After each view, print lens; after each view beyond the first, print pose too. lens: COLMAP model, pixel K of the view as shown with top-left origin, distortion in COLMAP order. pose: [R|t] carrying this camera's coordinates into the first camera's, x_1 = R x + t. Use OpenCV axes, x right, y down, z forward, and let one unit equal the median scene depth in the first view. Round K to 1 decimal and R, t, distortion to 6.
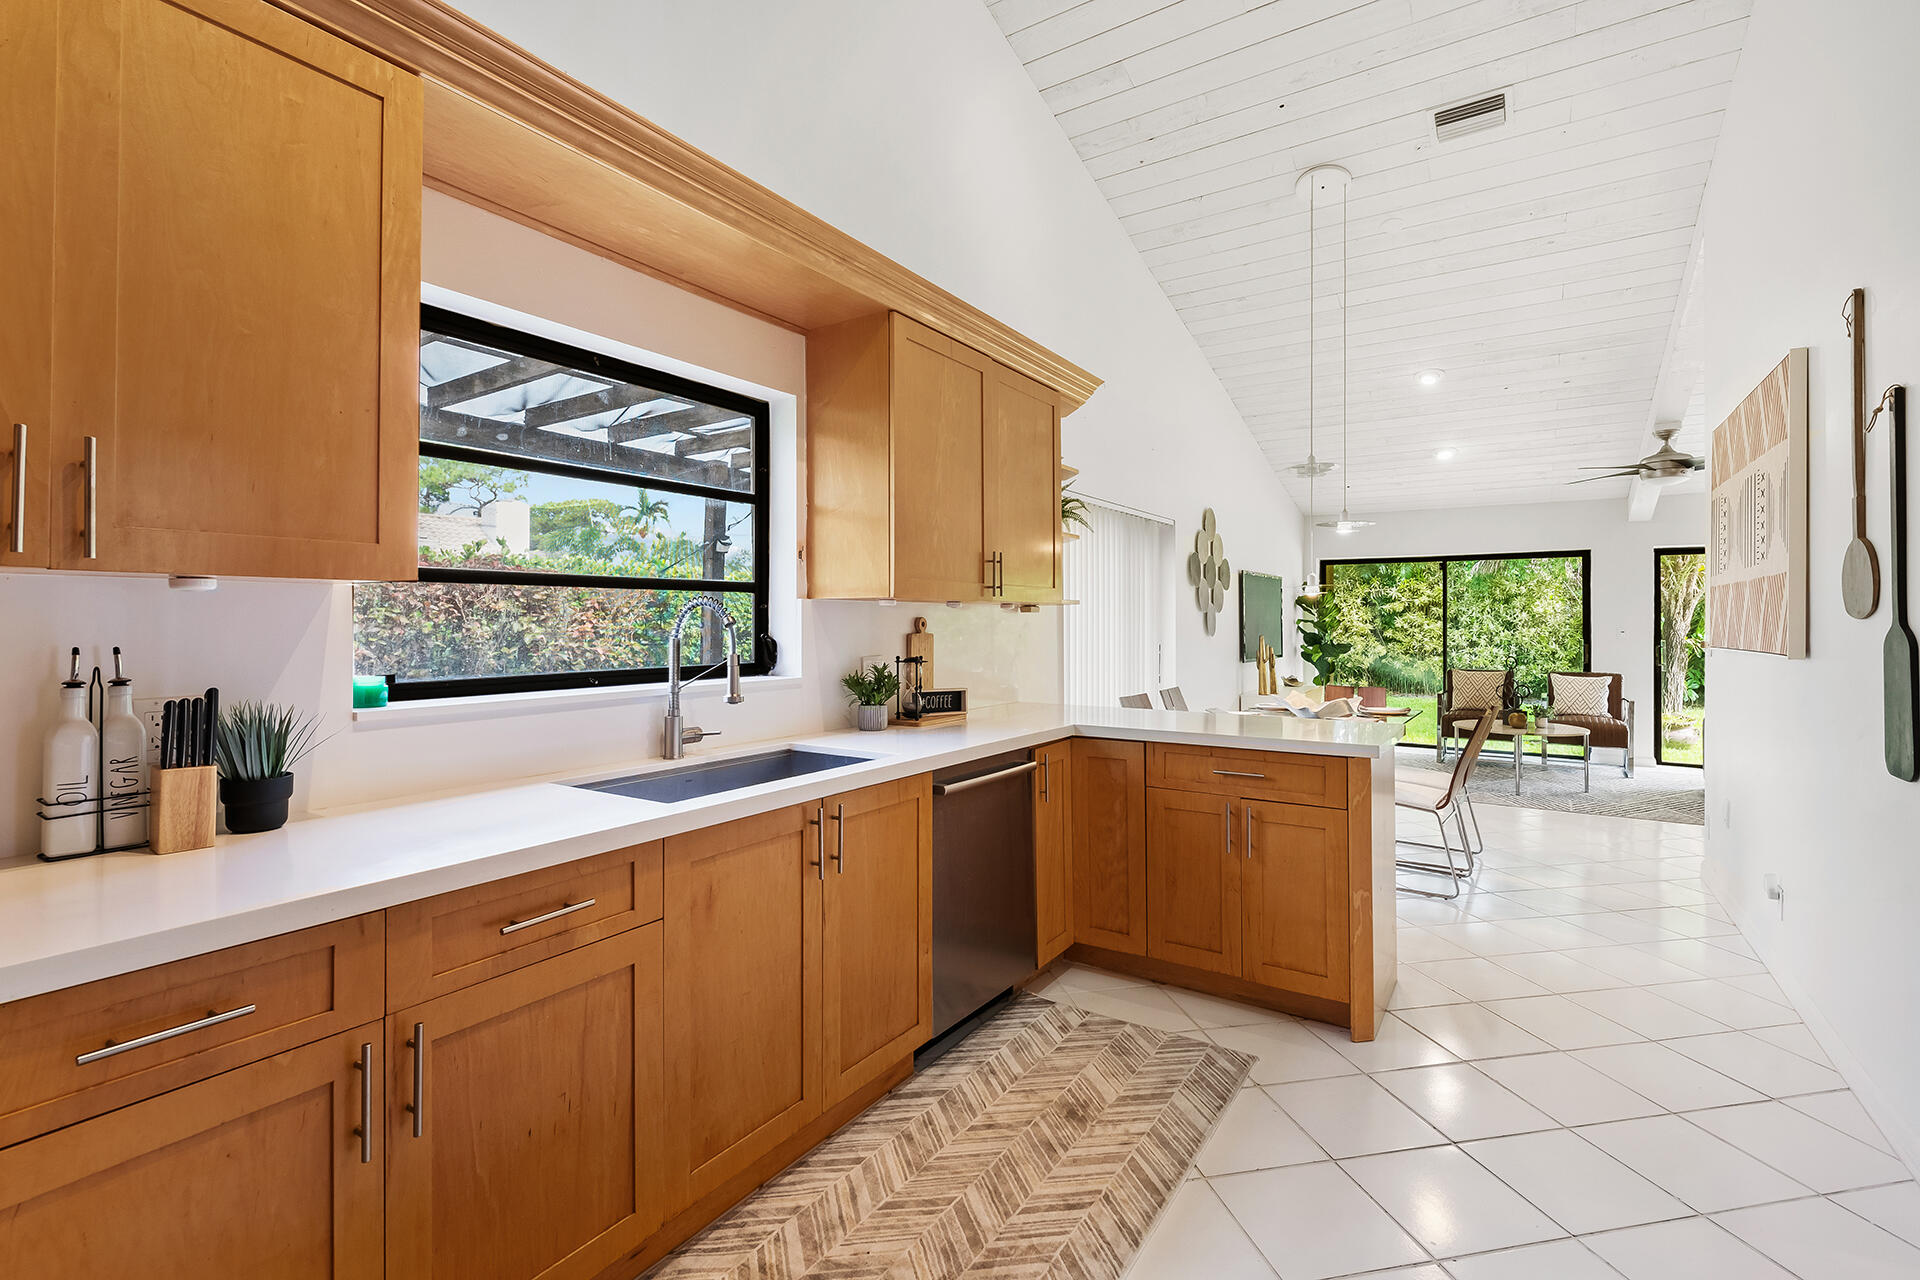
lens RADIAL K [[865.7, 0, 957.9], [0, 865.7, 625.6], [0, 0, 1]] dist [0.002983, 0.000501]
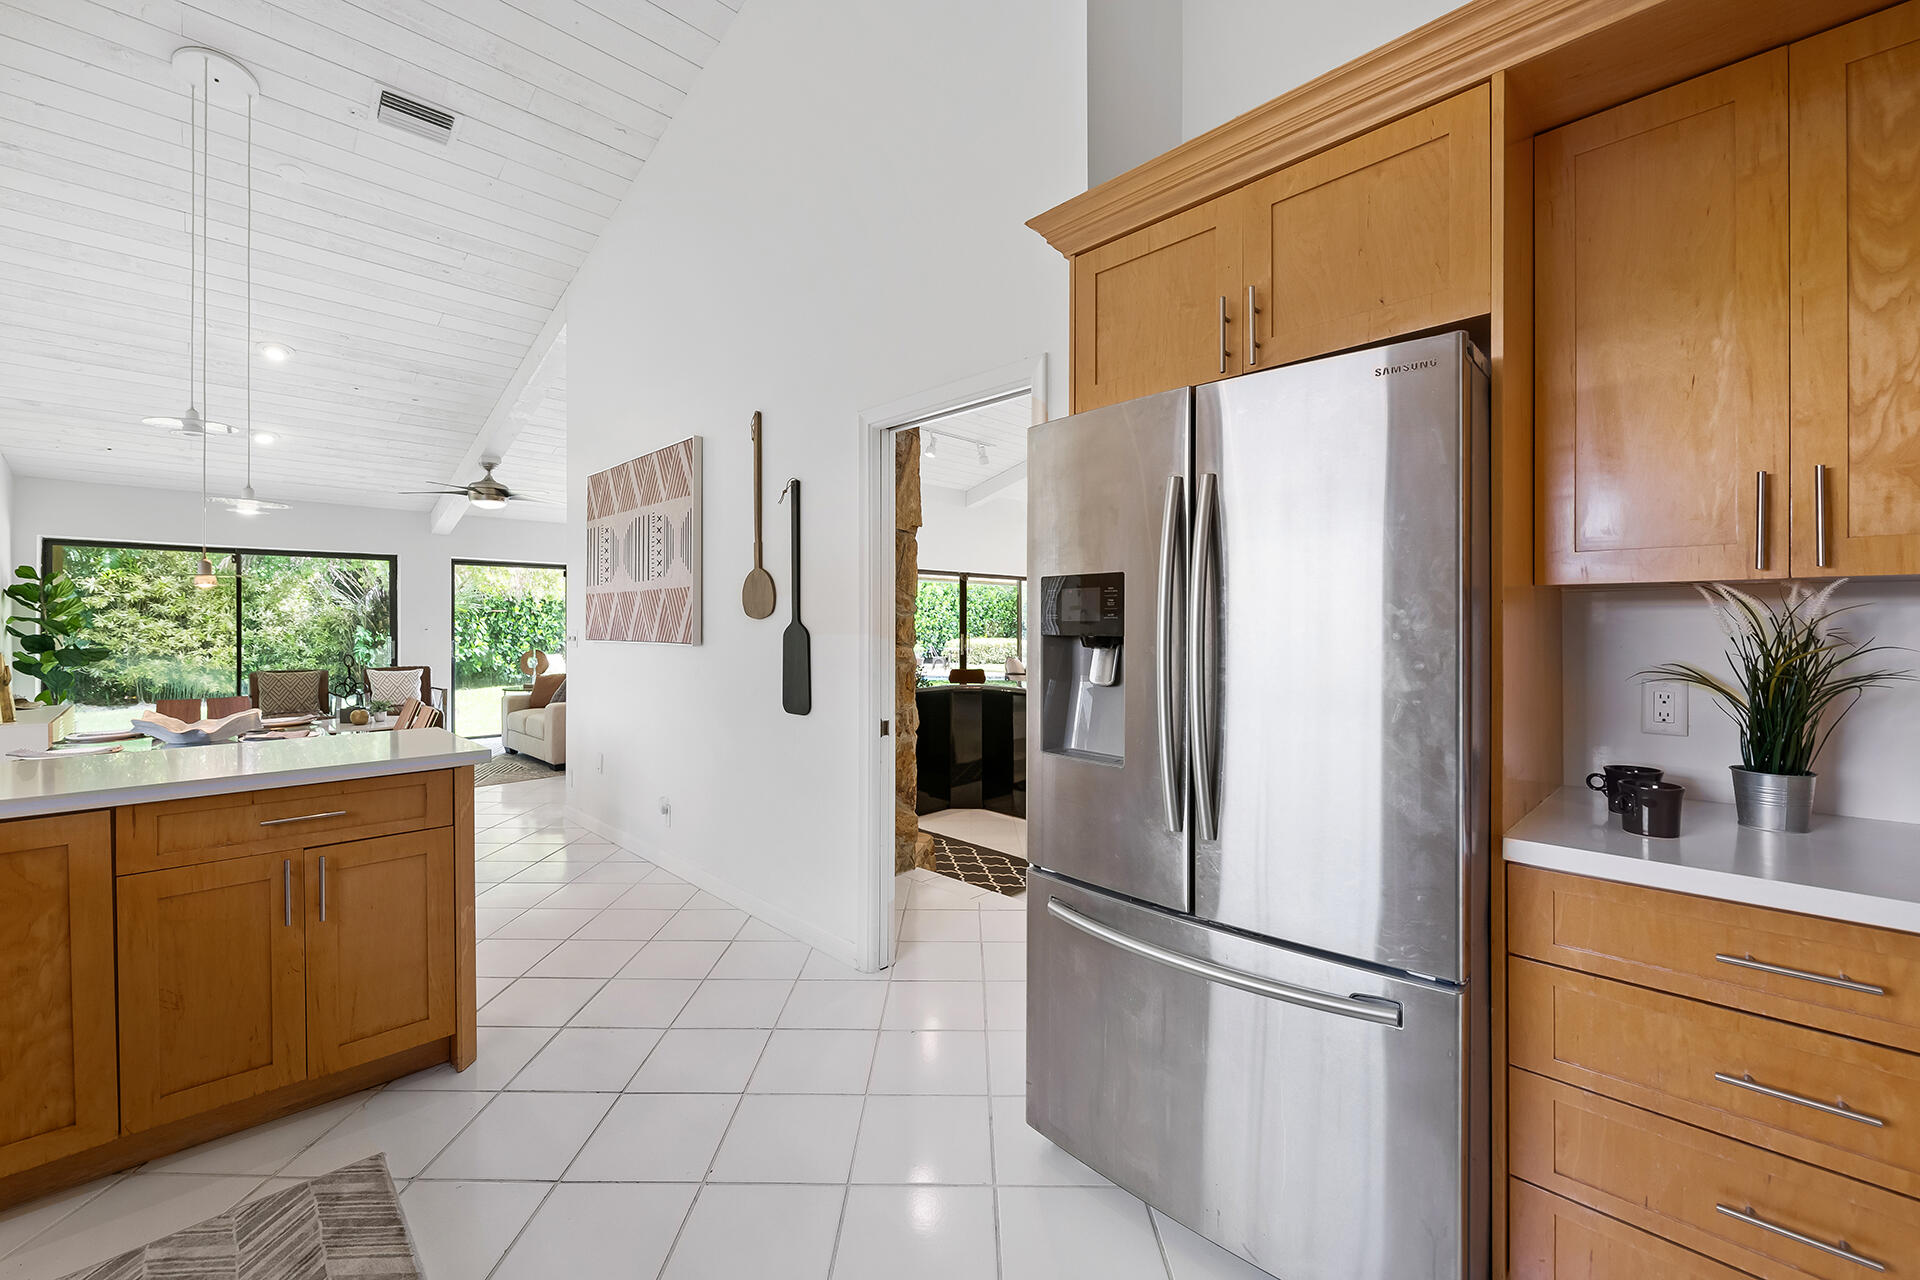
lens RADIAL K [[770.6, 0, 962.1], [0, 770.6, 630.7], [0, 0, 1]] dist [-0.001499, -0.000936]
pose [[0.205439, -0.013006, 0.978584, -0.102916], [0.003981, 0.999915, 0.012454, -0.000903], [-0.978662, 0.001337, 0.205473, 0.131639]]
